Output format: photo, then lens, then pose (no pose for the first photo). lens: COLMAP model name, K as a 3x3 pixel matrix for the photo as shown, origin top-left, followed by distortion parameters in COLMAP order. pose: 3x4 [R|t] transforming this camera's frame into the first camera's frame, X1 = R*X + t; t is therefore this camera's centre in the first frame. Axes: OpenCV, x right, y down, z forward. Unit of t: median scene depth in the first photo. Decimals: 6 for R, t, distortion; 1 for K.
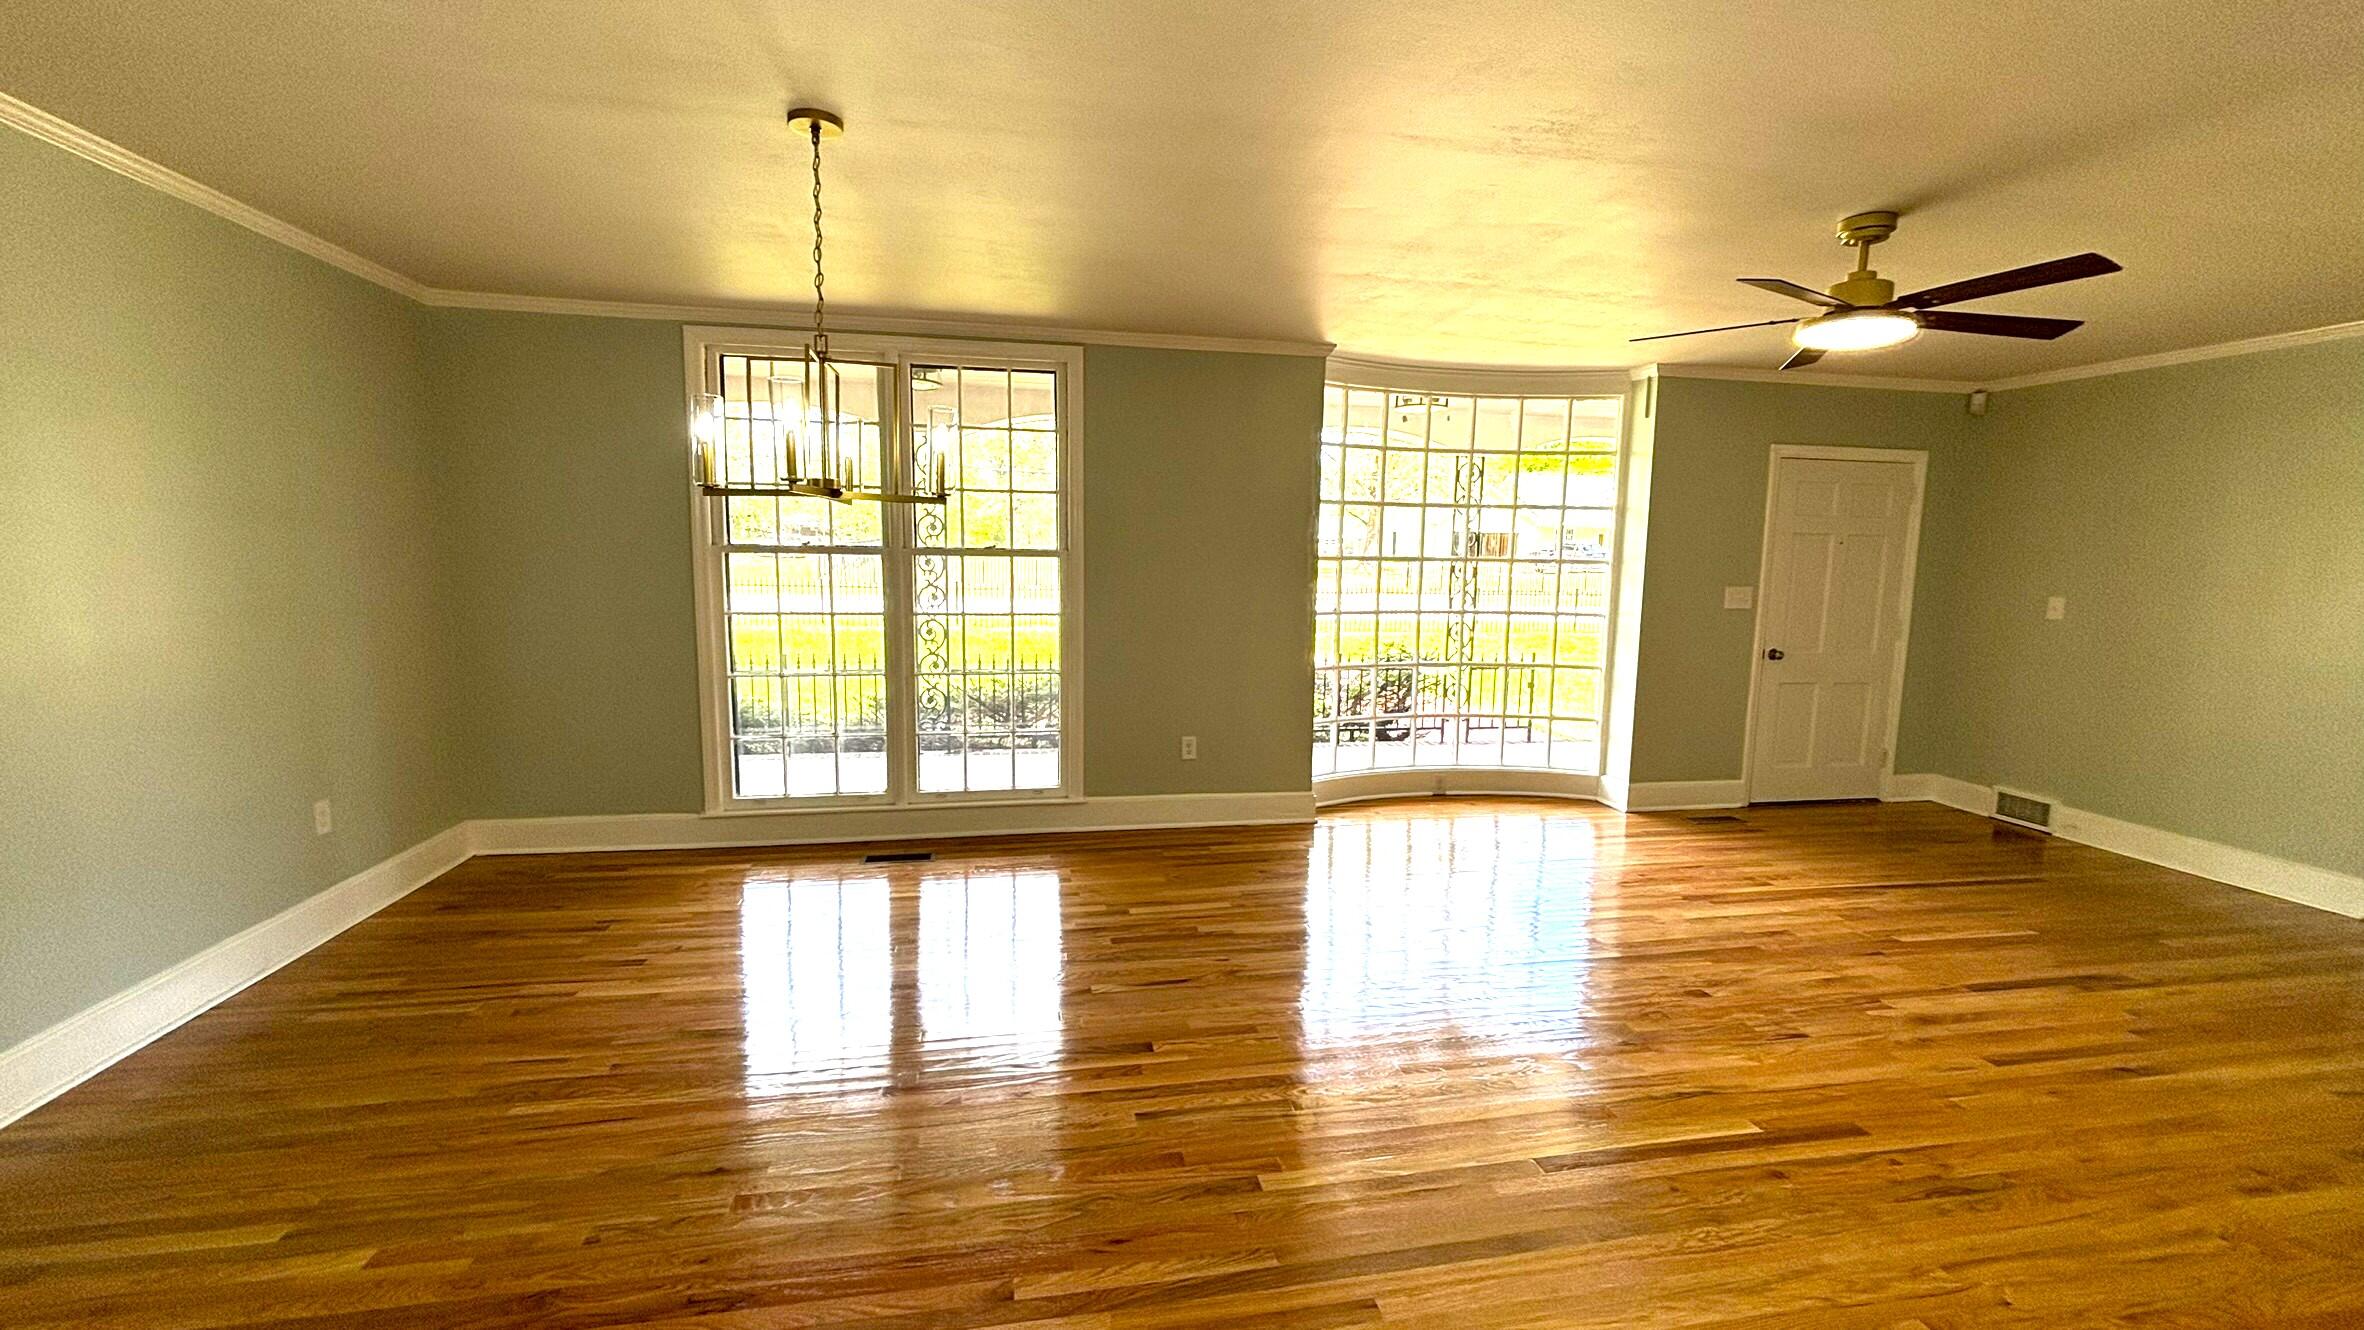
lens RADIAL K [[948.9, 0, 1178.6], [0, 948.9, 664.2], [0, 0, 1]] dist [0.003557, -0.000938]
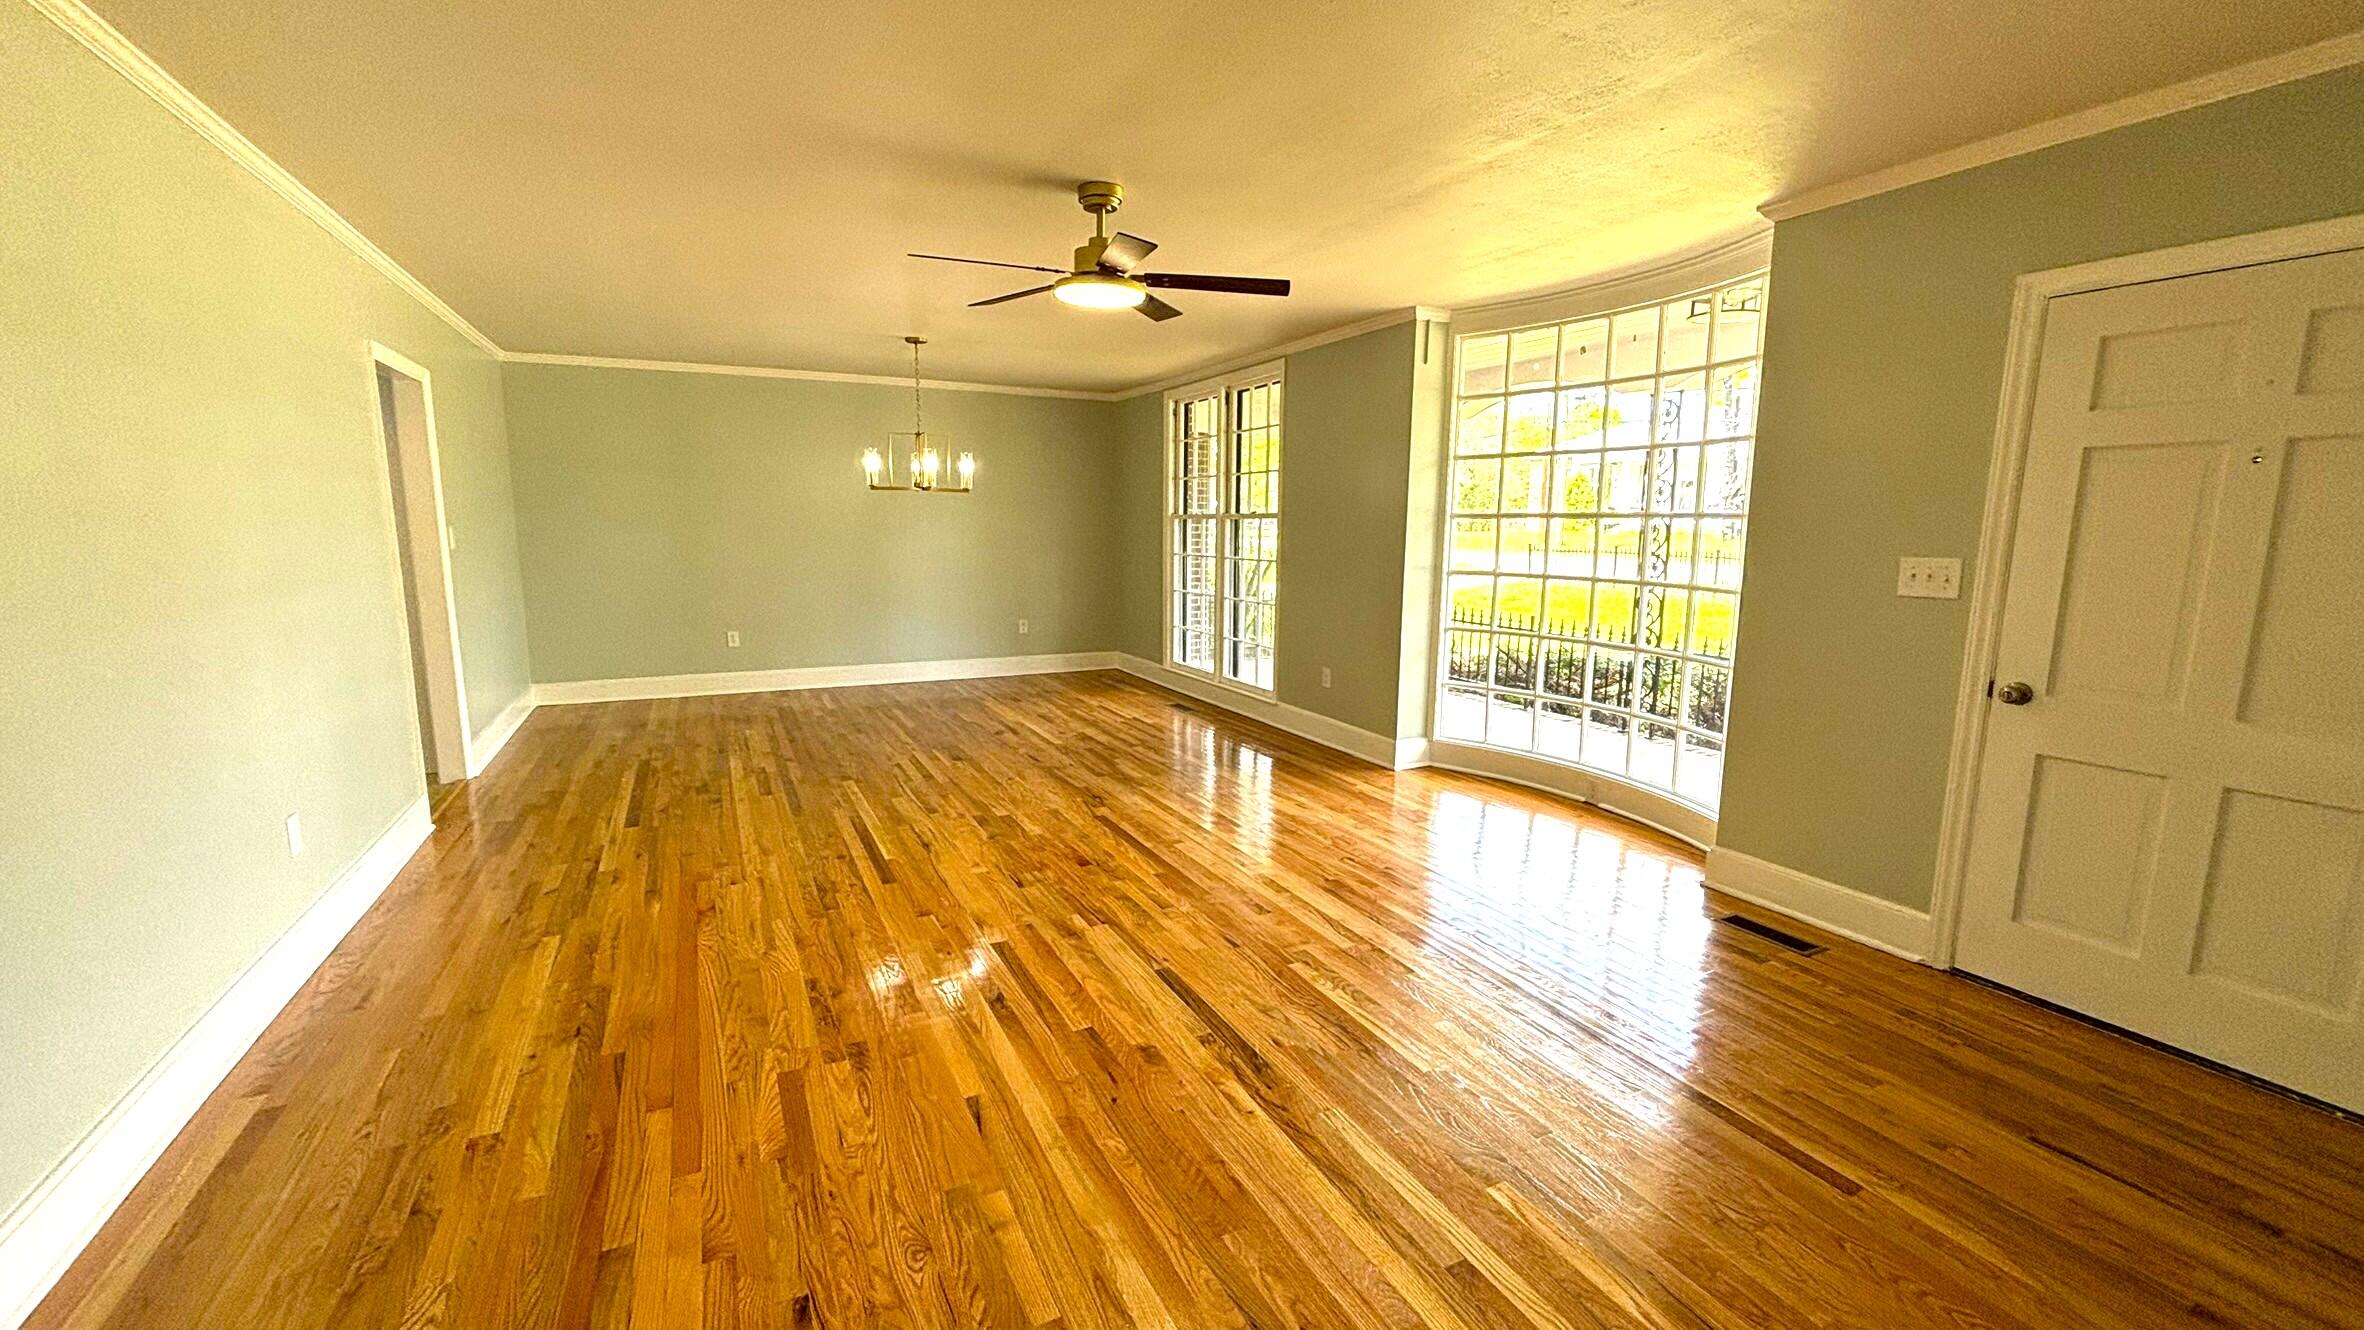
lens RADIAL K [[948.9, 0, 1180.6], [0, 948.9, 657.6], [0, 0, 1]] dist [0.003557, -0.000938]
pose [[0.277718, 0.124601, -0.952548, 1.167650], [-0.118564, 0.988418, 0.094726, -0.029340], [0.953318, 0.086631, 0.289275, 0.511041]]
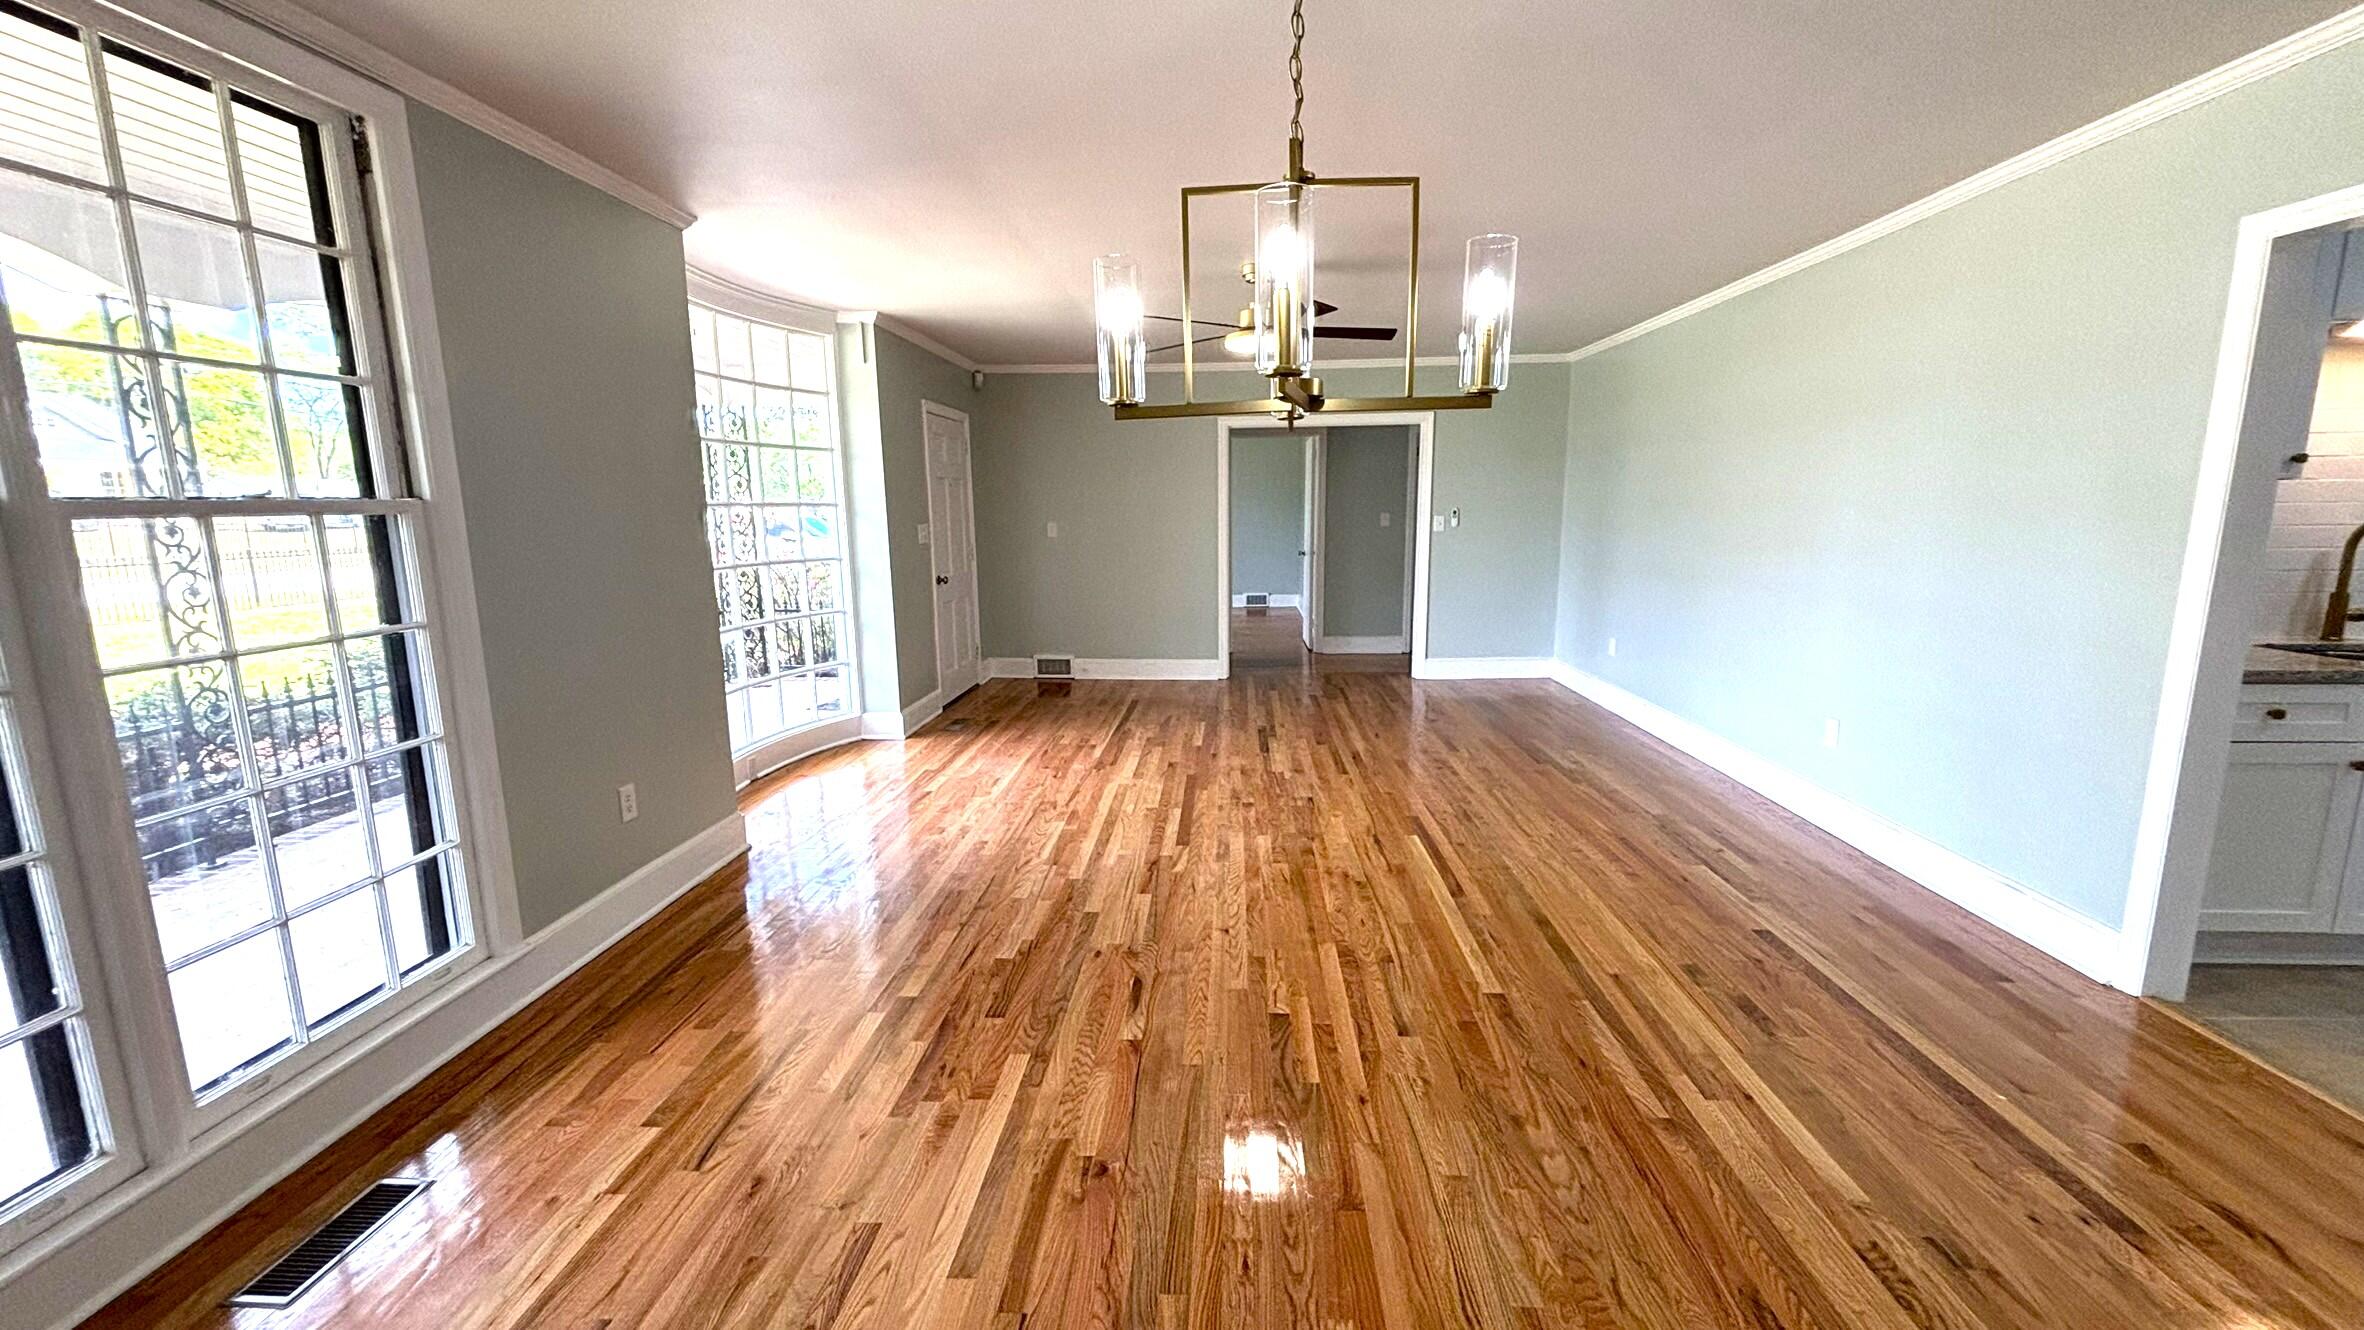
lens RADIAL K [[948.9, 0, 1173.3], [0, 948.9, 675.0], [0, 0, 1]] dist [0.003557, -0.000938]
pose [[0.245287, -0.191738, 0.950300, -0.537848], [0.128898, 0.977993, 0.164055, -0.060896], [-0.960843, 0.082251, 0.264603, 0.492883]]
